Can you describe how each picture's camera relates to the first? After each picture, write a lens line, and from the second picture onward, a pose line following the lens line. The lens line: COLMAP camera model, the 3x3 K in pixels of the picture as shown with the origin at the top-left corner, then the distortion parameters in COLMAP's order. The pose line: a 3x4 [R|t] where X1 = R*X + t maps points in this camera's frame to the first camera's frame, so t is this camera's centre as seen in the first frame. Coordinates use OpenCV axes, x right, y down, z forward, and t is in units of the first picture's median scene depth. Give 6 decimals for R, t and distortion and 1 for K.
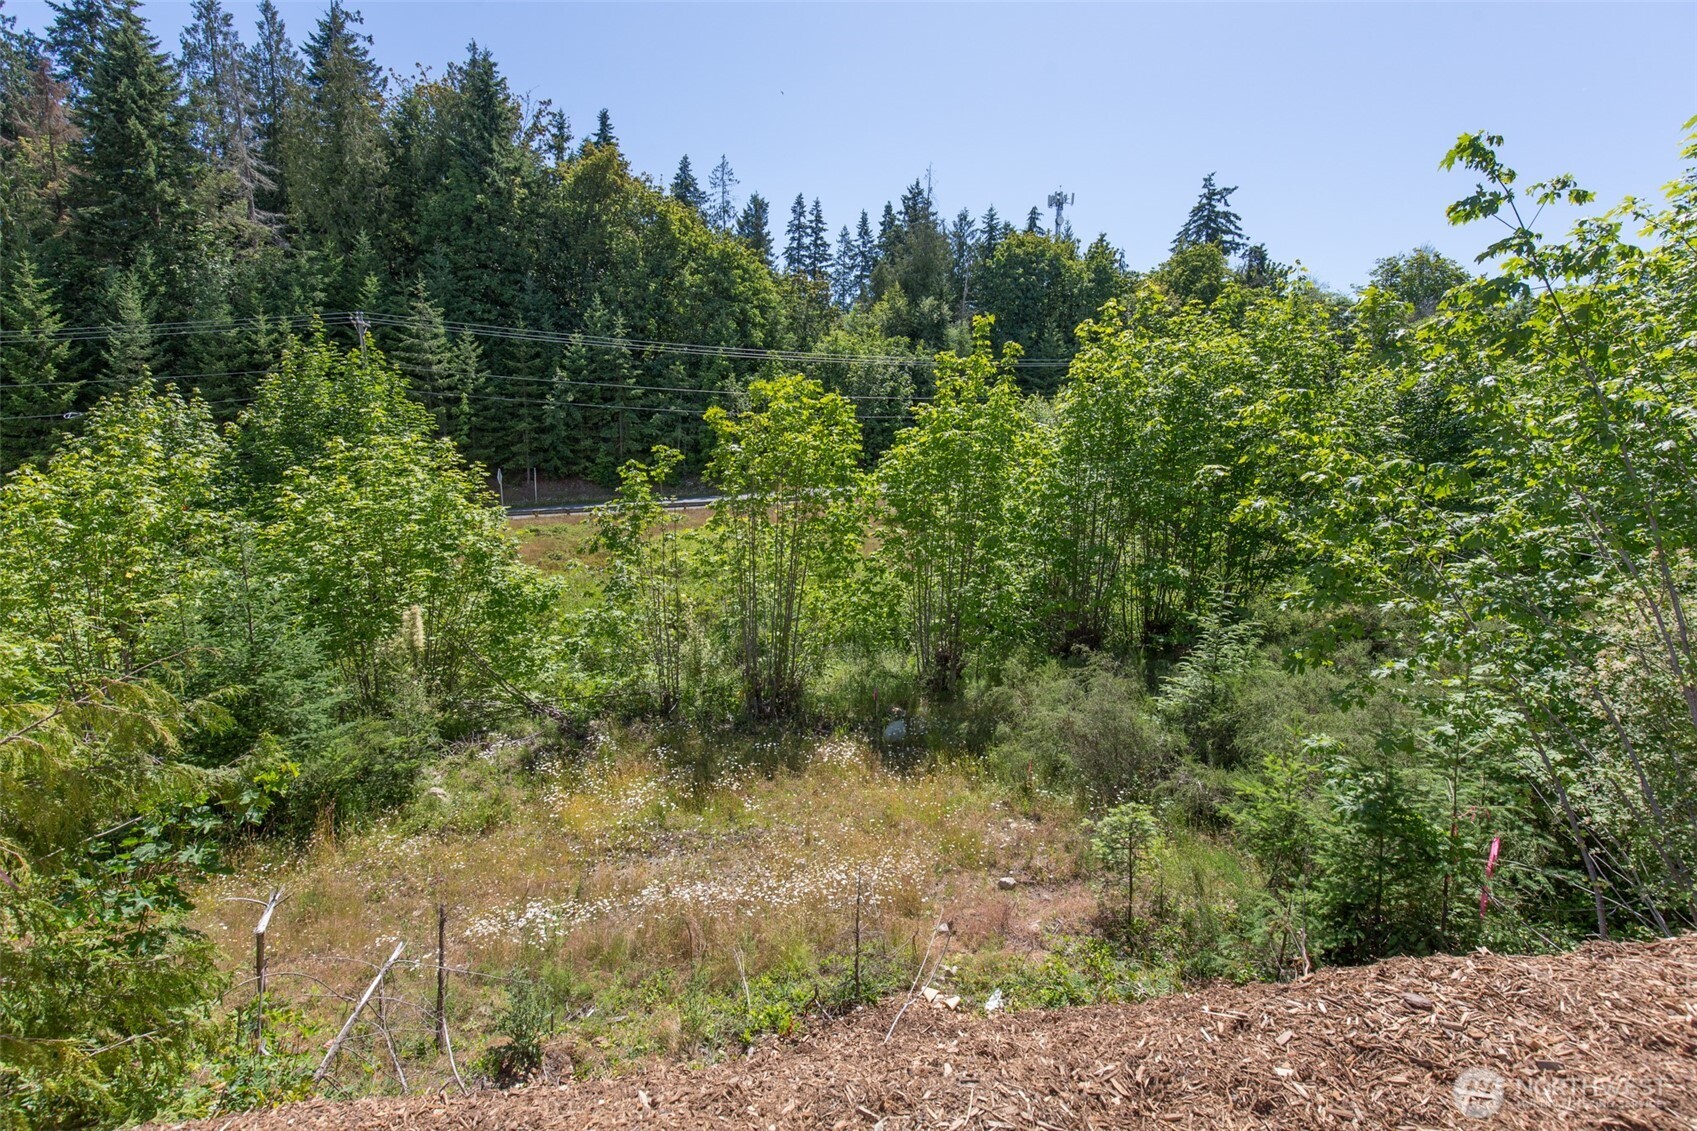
lens RADIAL K [[790.0, 0, 851.9], [0, 790.0, 572.8], [0, 0, 1]] dist [-0.000614, -0.000089]
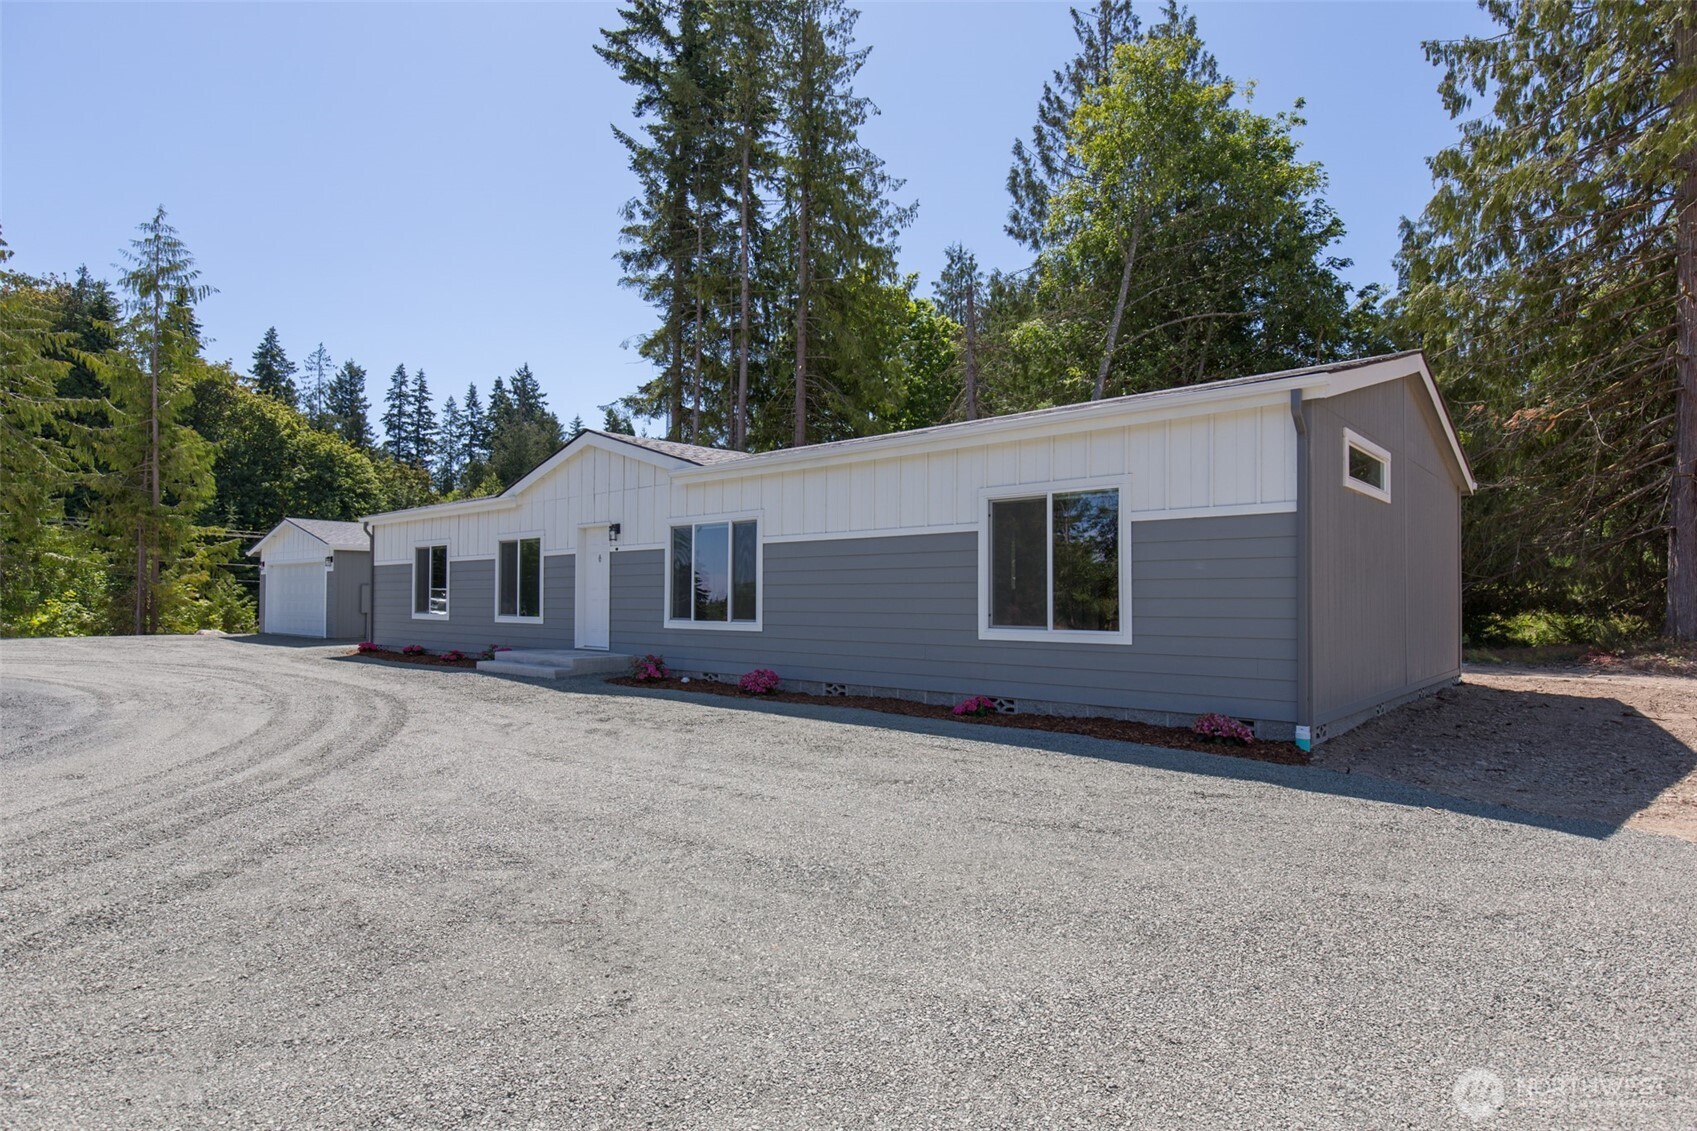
lens RADIAL K [[909.6, 0, 841.8], [0, 909.6, 571.1], [0, 0, 1]] dist [0.015403, -0.001142]
pose [[0.925940, -0.003839, 0.377651, 0.011341], [0.080752, 0.978836, -0.188040, 0.032530], [-0.368936, 0.204610, 0.906654, -0.182296]]
